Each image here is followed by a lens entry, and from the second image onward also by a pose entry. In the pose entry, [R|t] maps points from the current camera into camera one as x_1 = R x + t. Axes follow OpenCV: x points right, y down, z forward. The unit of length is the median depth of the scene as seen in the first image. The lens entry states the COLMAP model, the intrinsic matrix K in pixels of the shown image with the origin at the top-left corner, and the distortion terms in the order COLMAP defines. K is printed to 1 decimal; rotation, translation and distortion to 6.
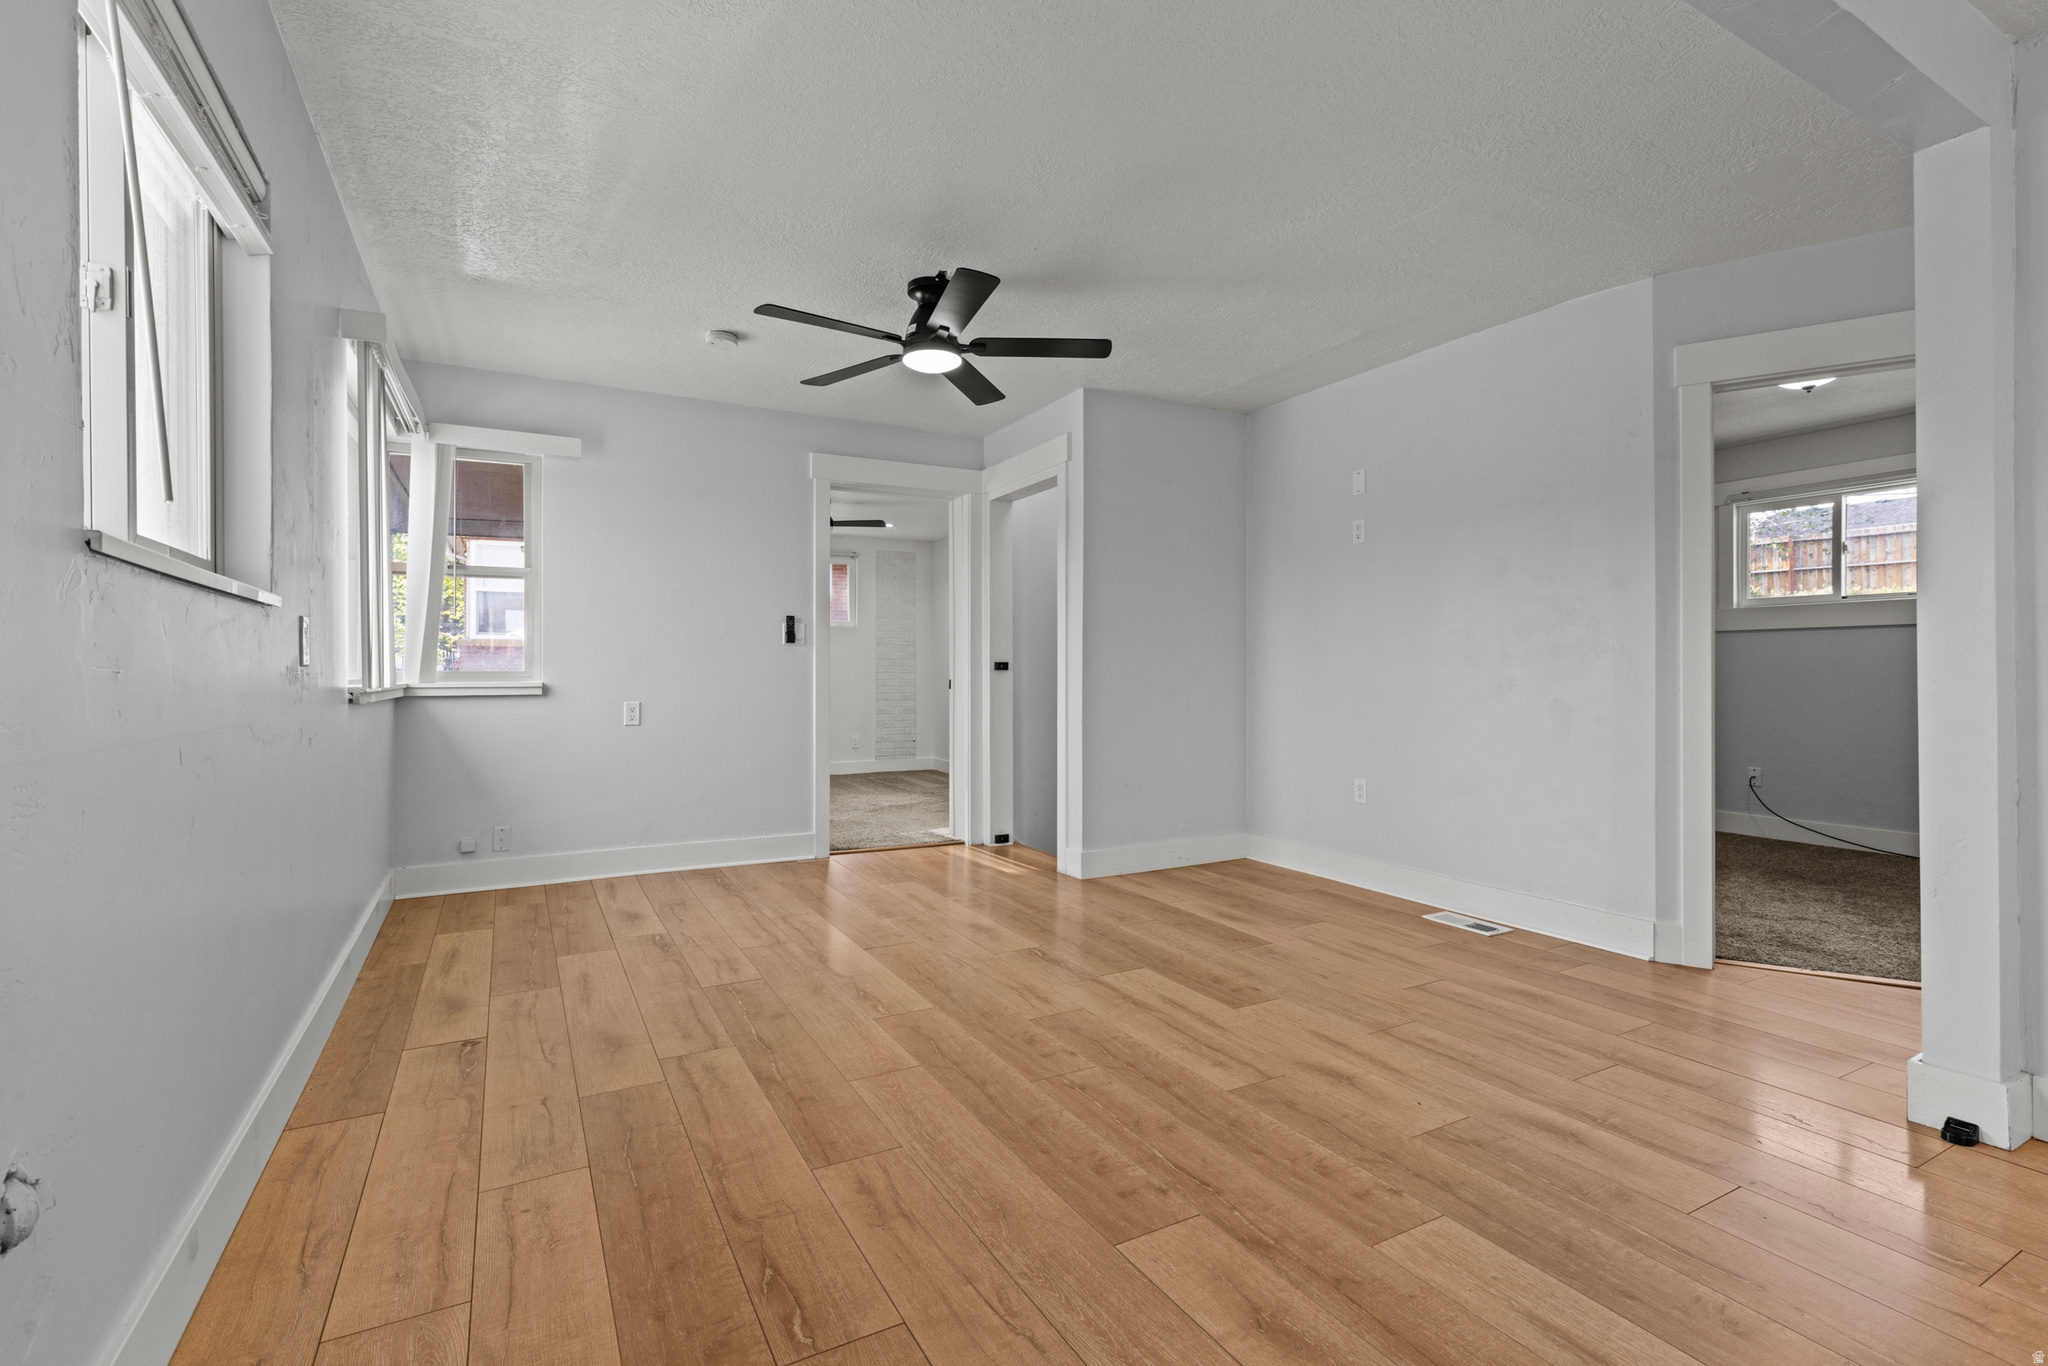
lens RADIAL K [[948.2, 0, 1024.0], [0, 948.2, 683.0], [0, 0, 1]] dist [0.000406, -0.000544]
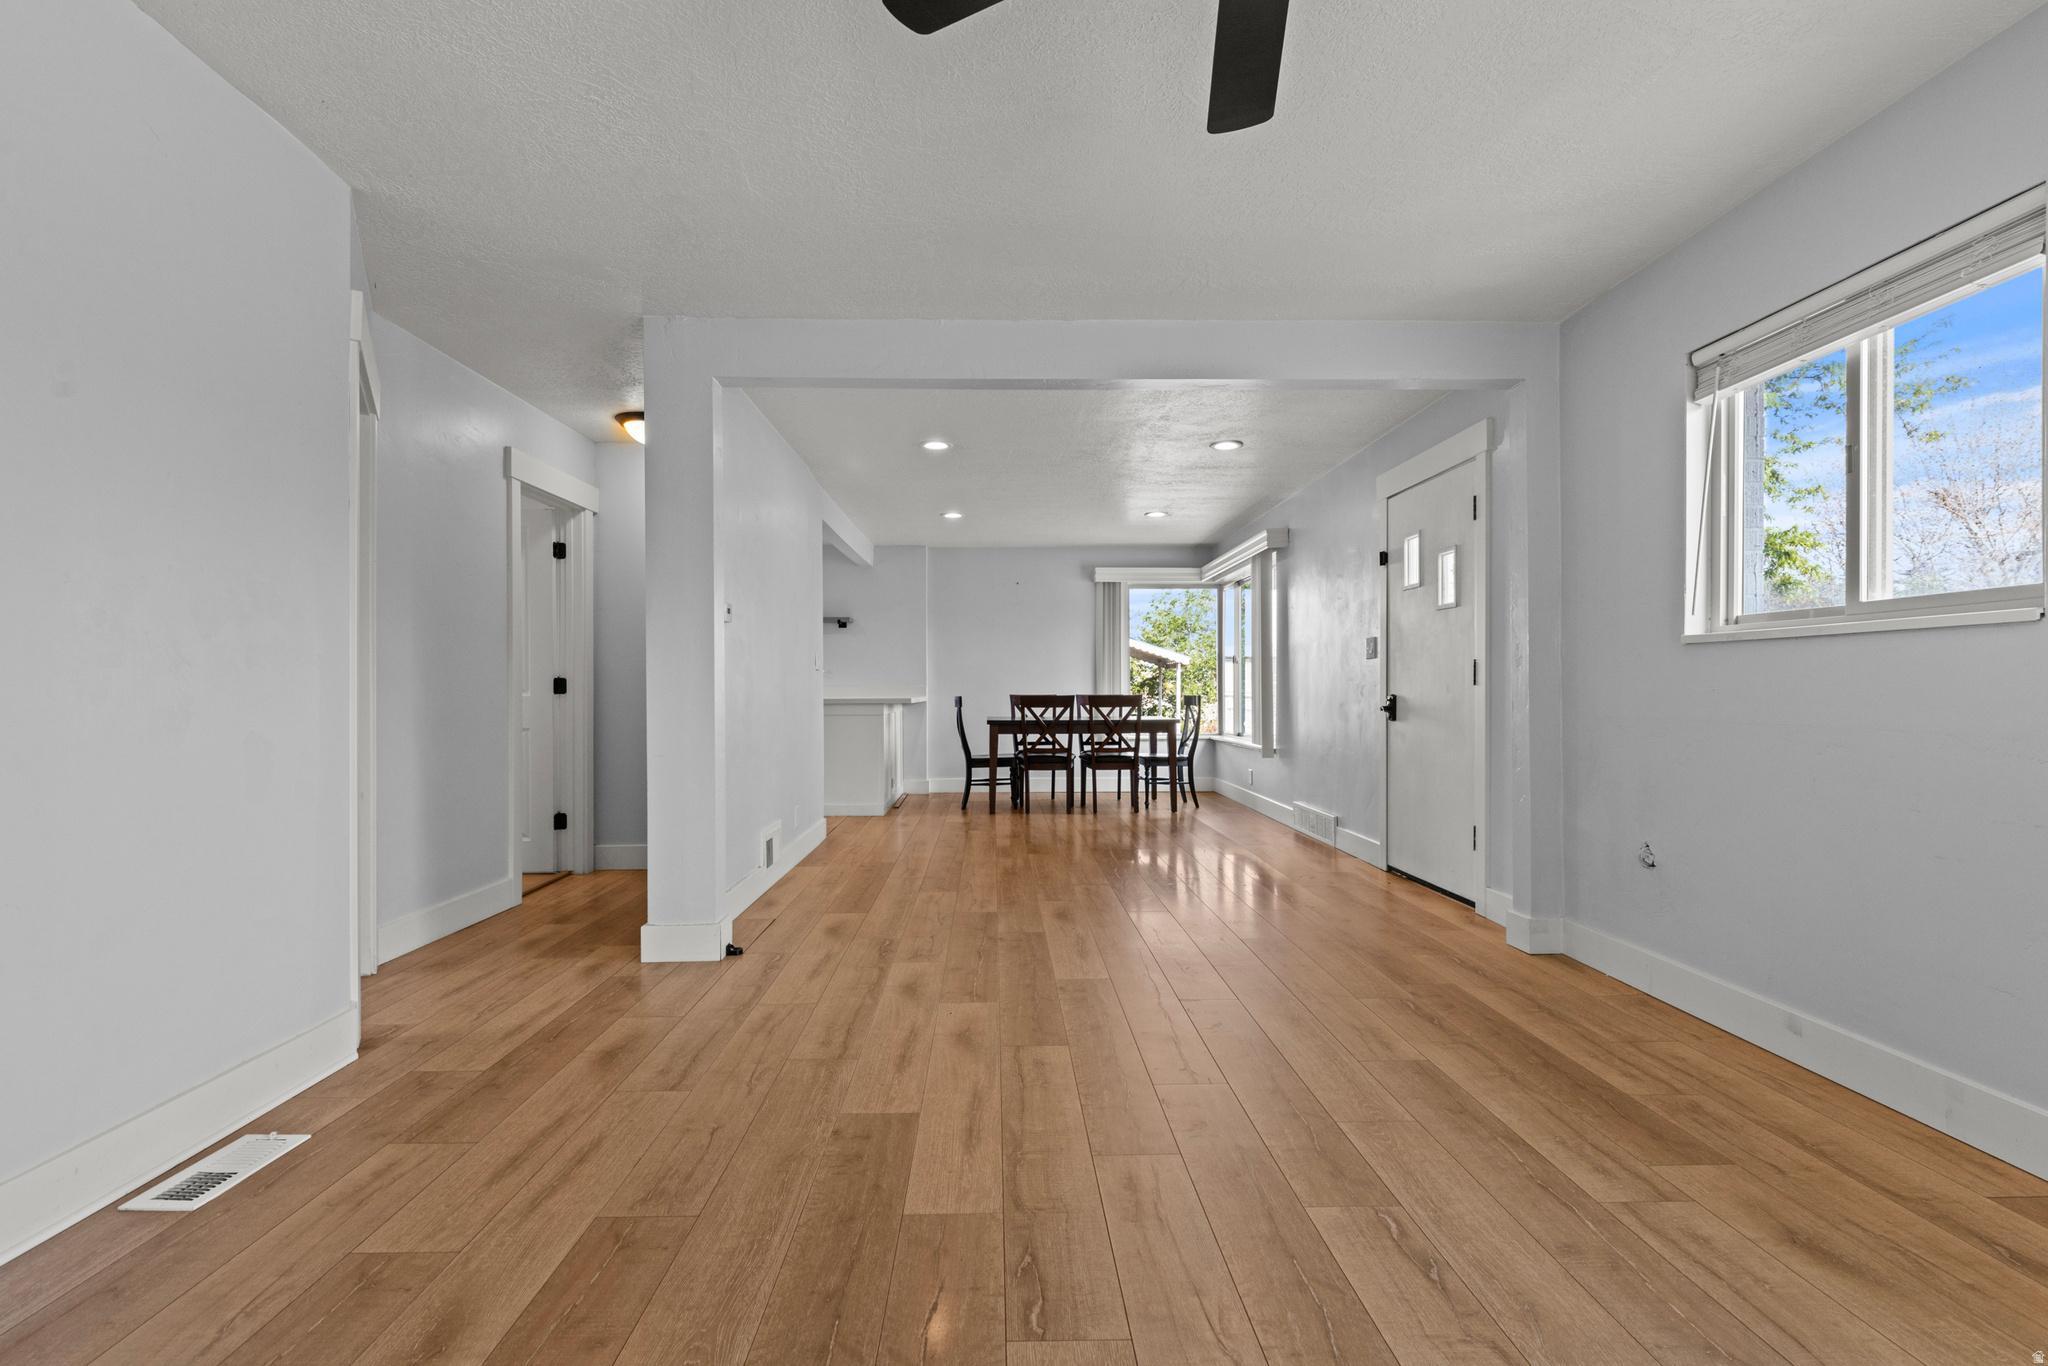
lens RADIAL K [[948.2, 0, 1024.0], [0, 948.2, 683.0], [0, 0, 1]] dist [0.000406, -0.000544]
pose [[-0.892234, 0.005586, 0.451539, -0.250452], [0.006231, 0.999981, -0.000058, -0.018733], [-0.451531, 0.002762, -0.892251, 1.910177]]
